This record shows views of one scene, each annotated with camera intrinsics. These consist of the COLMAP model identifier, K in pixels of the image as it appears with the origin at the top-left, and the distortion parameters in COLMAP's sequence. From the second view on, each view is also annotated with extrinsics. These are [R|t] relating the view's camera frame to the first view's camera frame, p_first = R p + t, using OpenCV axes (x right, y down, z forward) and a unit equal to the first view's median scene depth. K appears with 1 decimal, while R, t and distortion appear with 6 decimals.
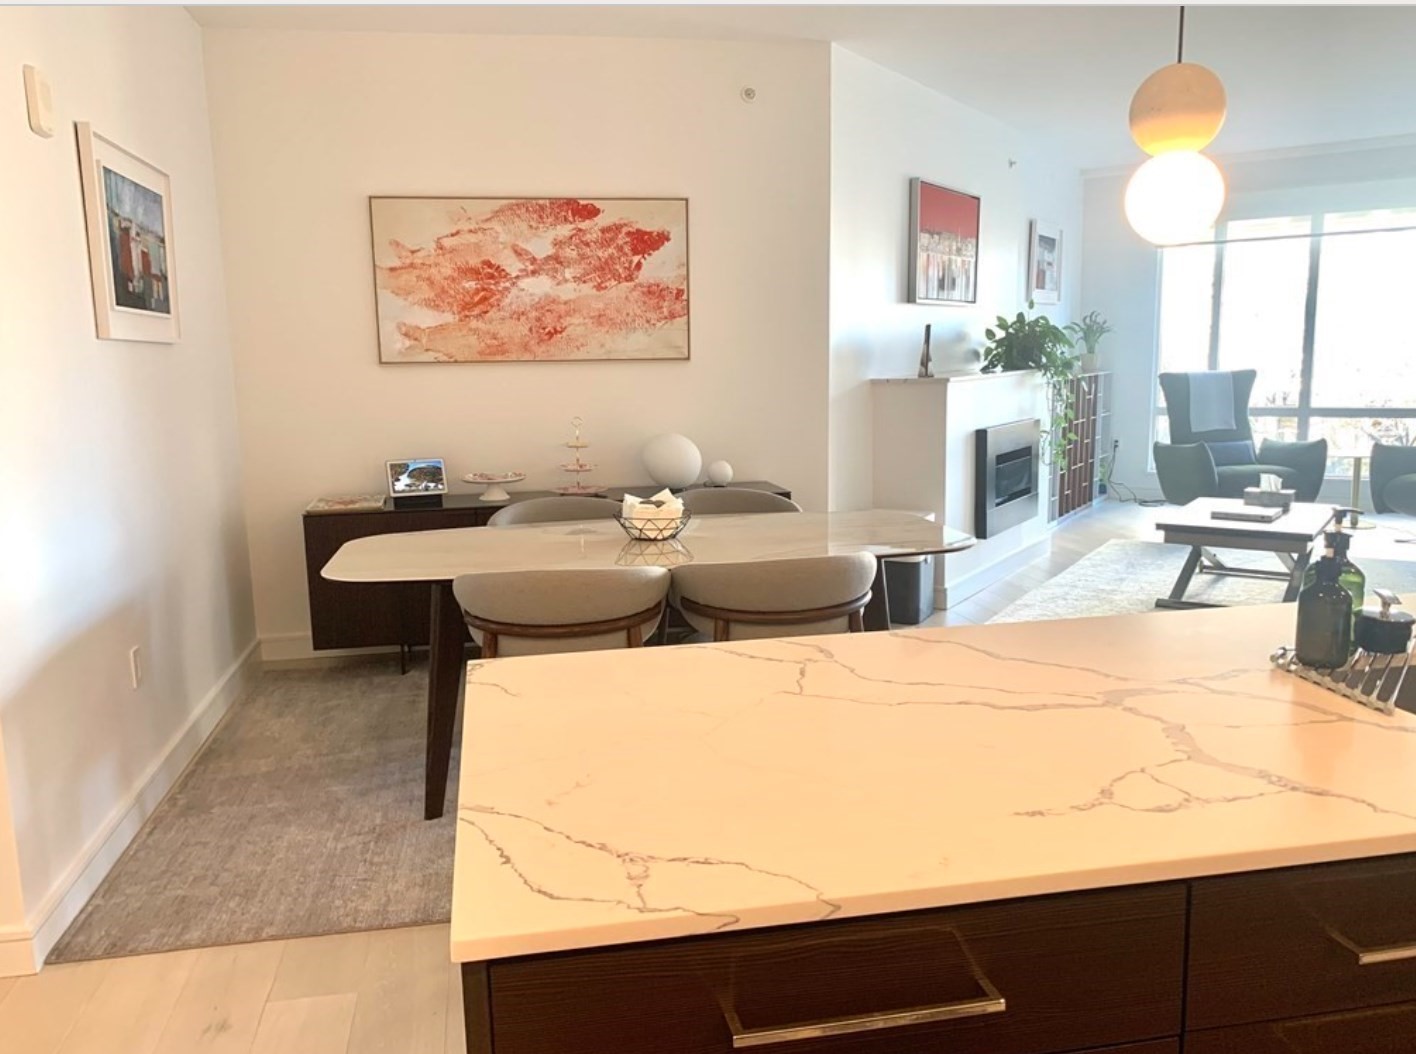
lens RADIAL K [[1107.0, 0, 698.8], [0, 1107.0, 544.5], [0, 0, 1]] dist [0.043323, -0.042251]
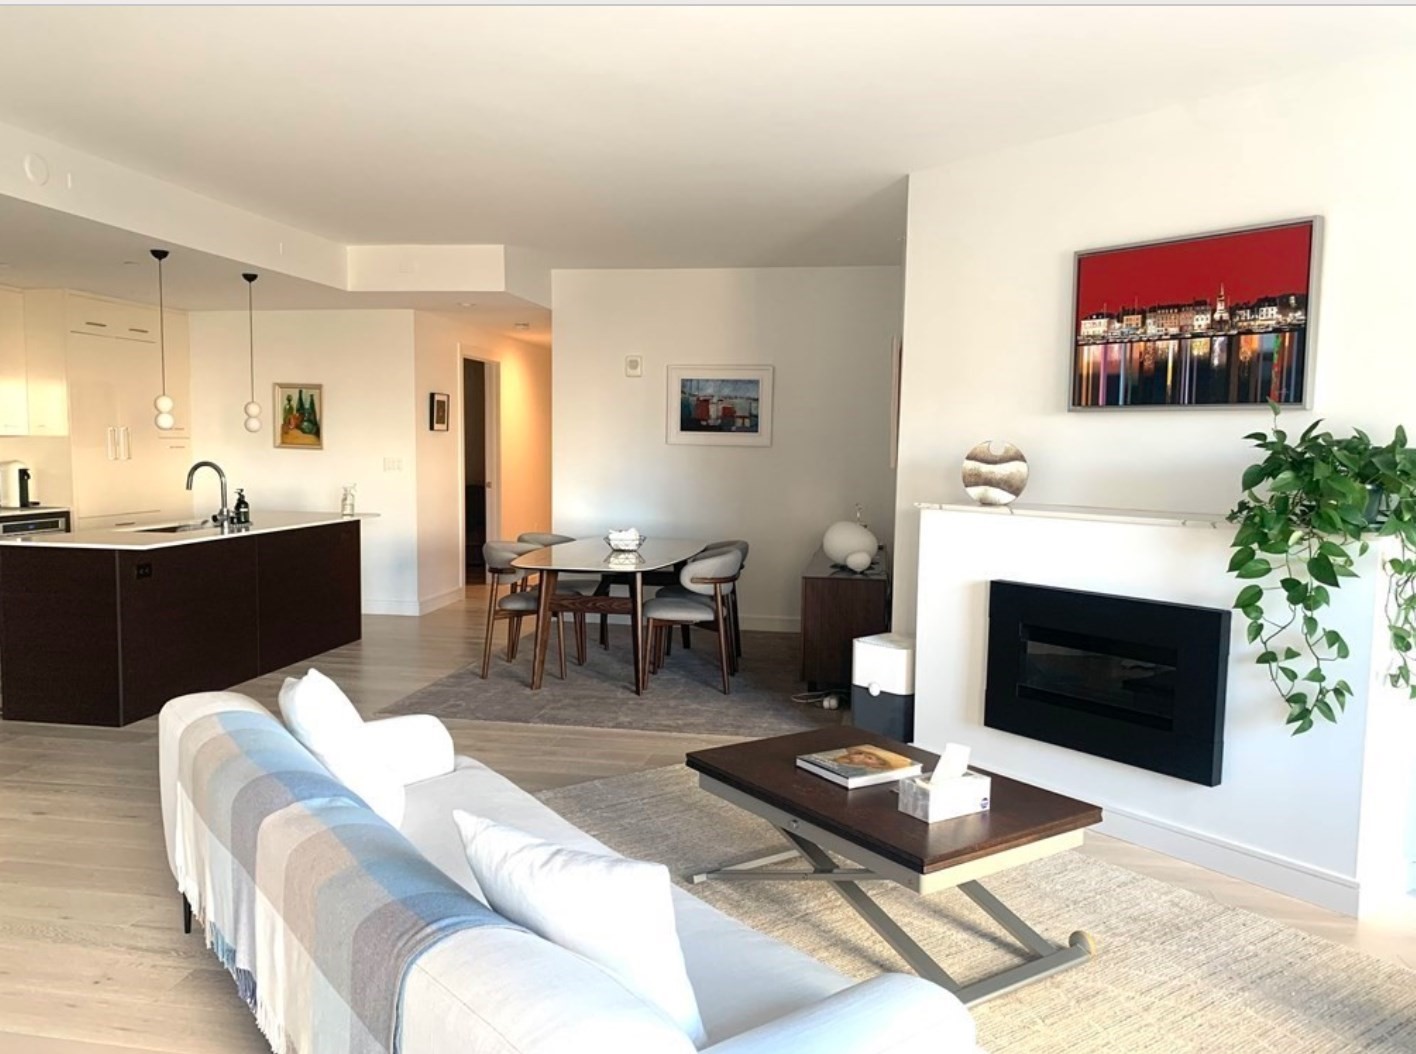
lens RADIAL K [[1122.0, 0, 701.4], [0, 1122.0, 533.4], [0, 0, 1]] dist [0.029504, -0.003605]
pose [[-0.360694, 0.093345, -0.928001, 0.804552], [-0.166823, 0.972477, 0.162660, -0.175200], [0.917644, 0.213483, -0.335194, 0.831680]]
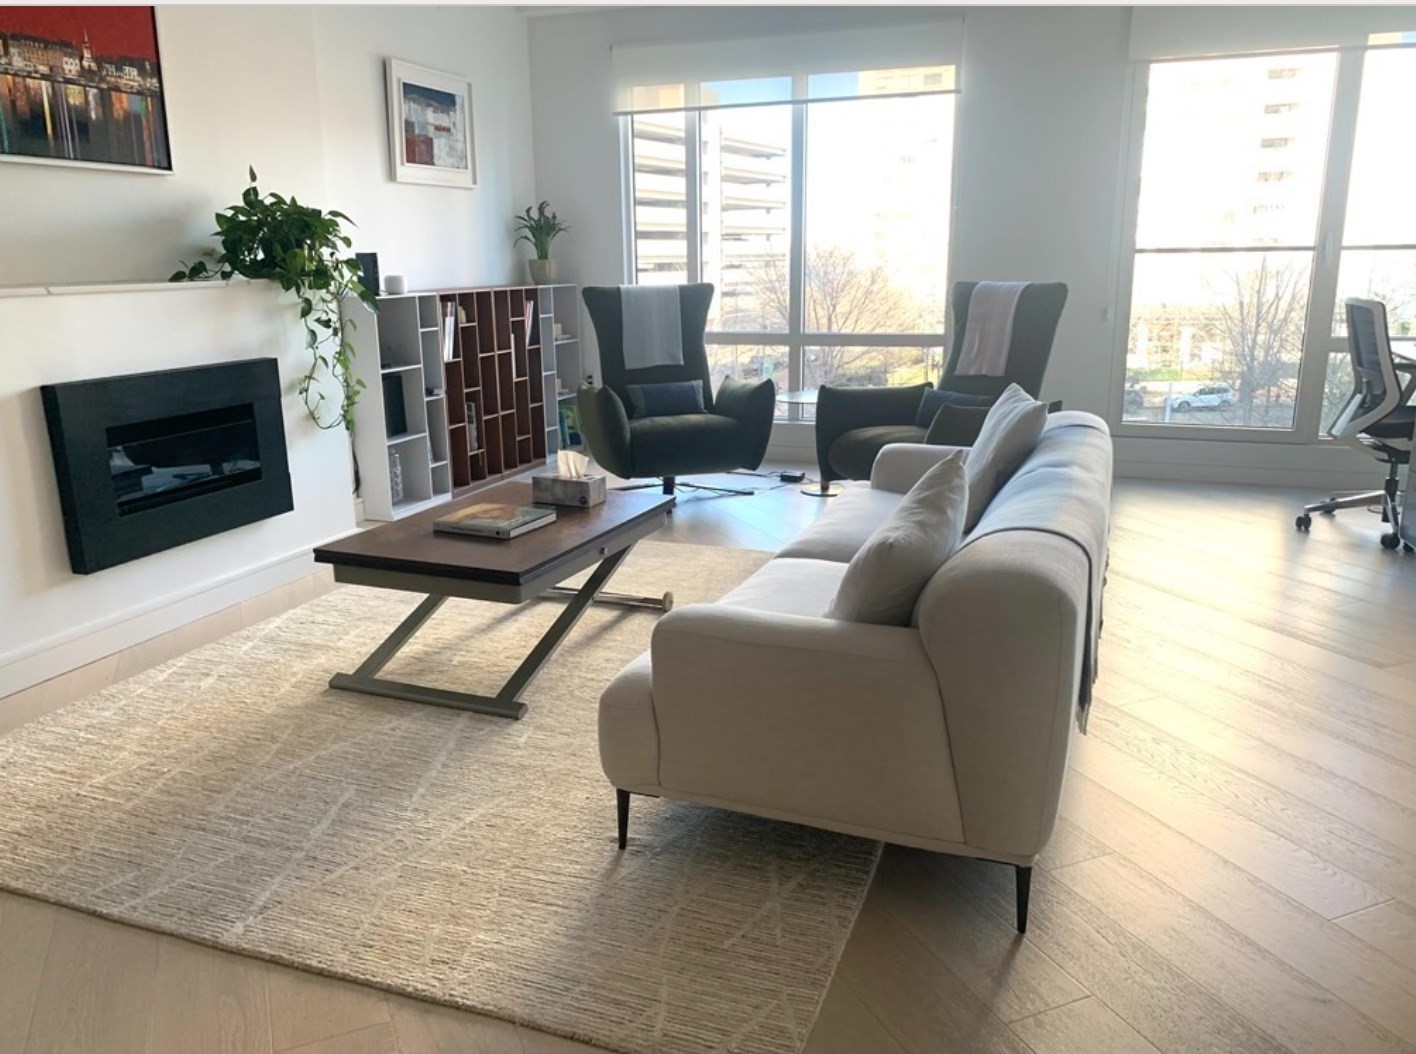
lens RADIAL K [[1107.0, 0, 697.2], [0, 1107.0, 536.2], [0, 0, 1]] dist [0.043323, -0.042251]
pose [[0.977878, -0.043884, 0.204520, 0.358145], [0.029268, 0.996833, 0.073947, -0.046599], [-0.207118, -0.066325, 0.976065, 0.290337]]
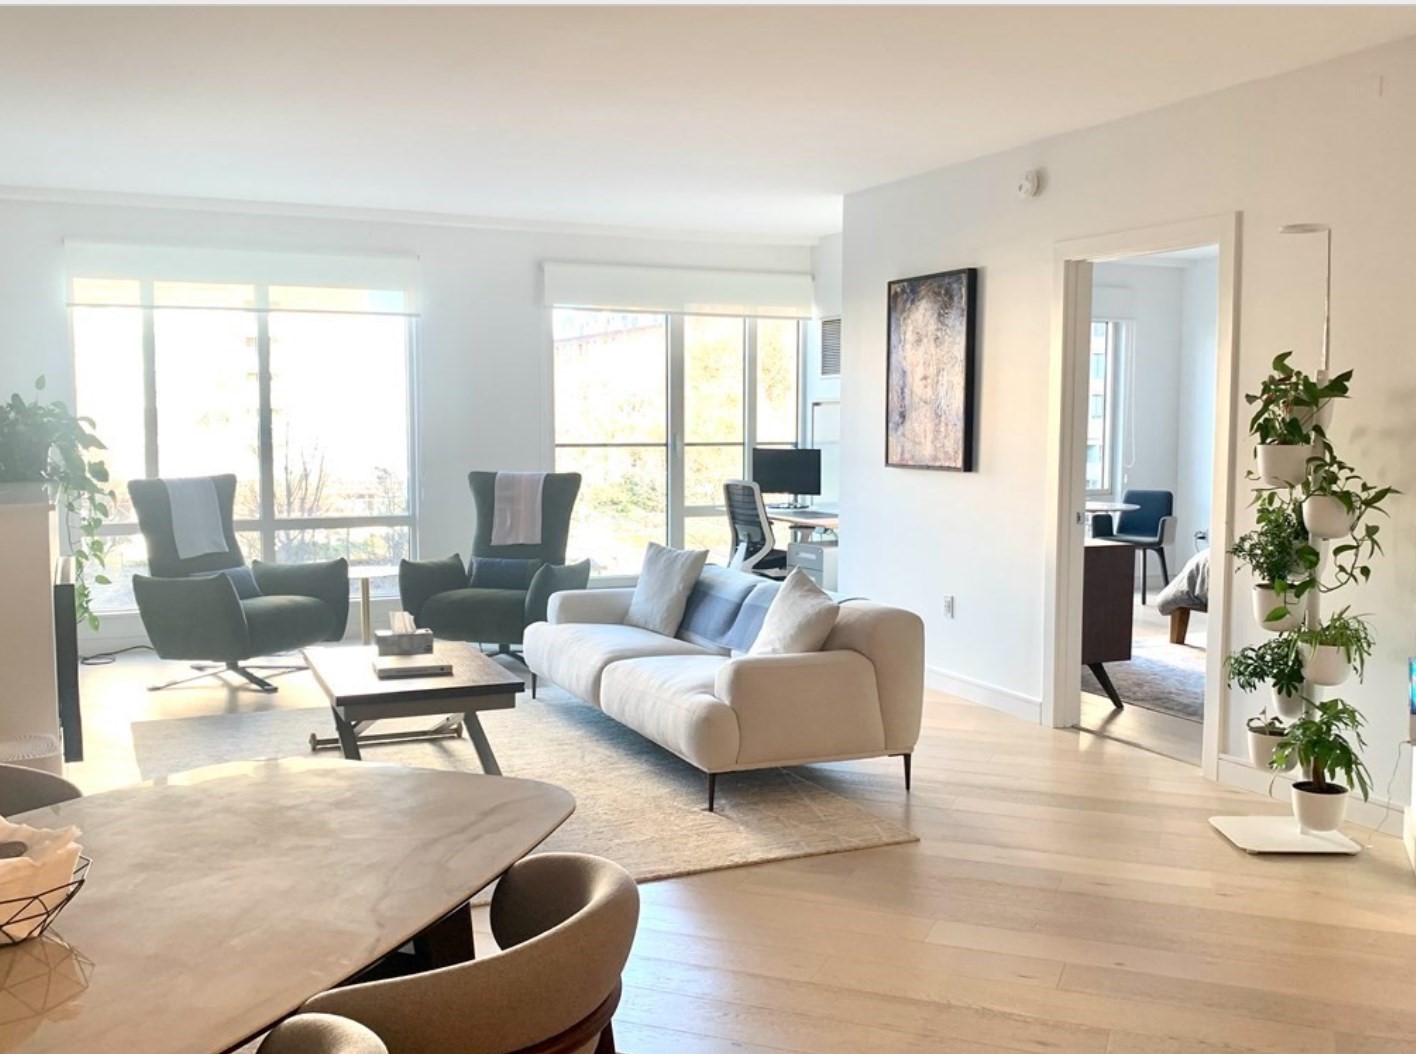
lens RADIAL K [[1388.5, 0, 709.9], [0, 1388.5, 516.7], [0, 0, 1]] dist [0.053458, 0.000000]
pose [[0.540593, -0.038740, 0.840392, -0.153798], [0.132739, 0.990354, -0.039733, -0.048402], [-0.830746, 0.133032, 0.540521, 0.221319]]
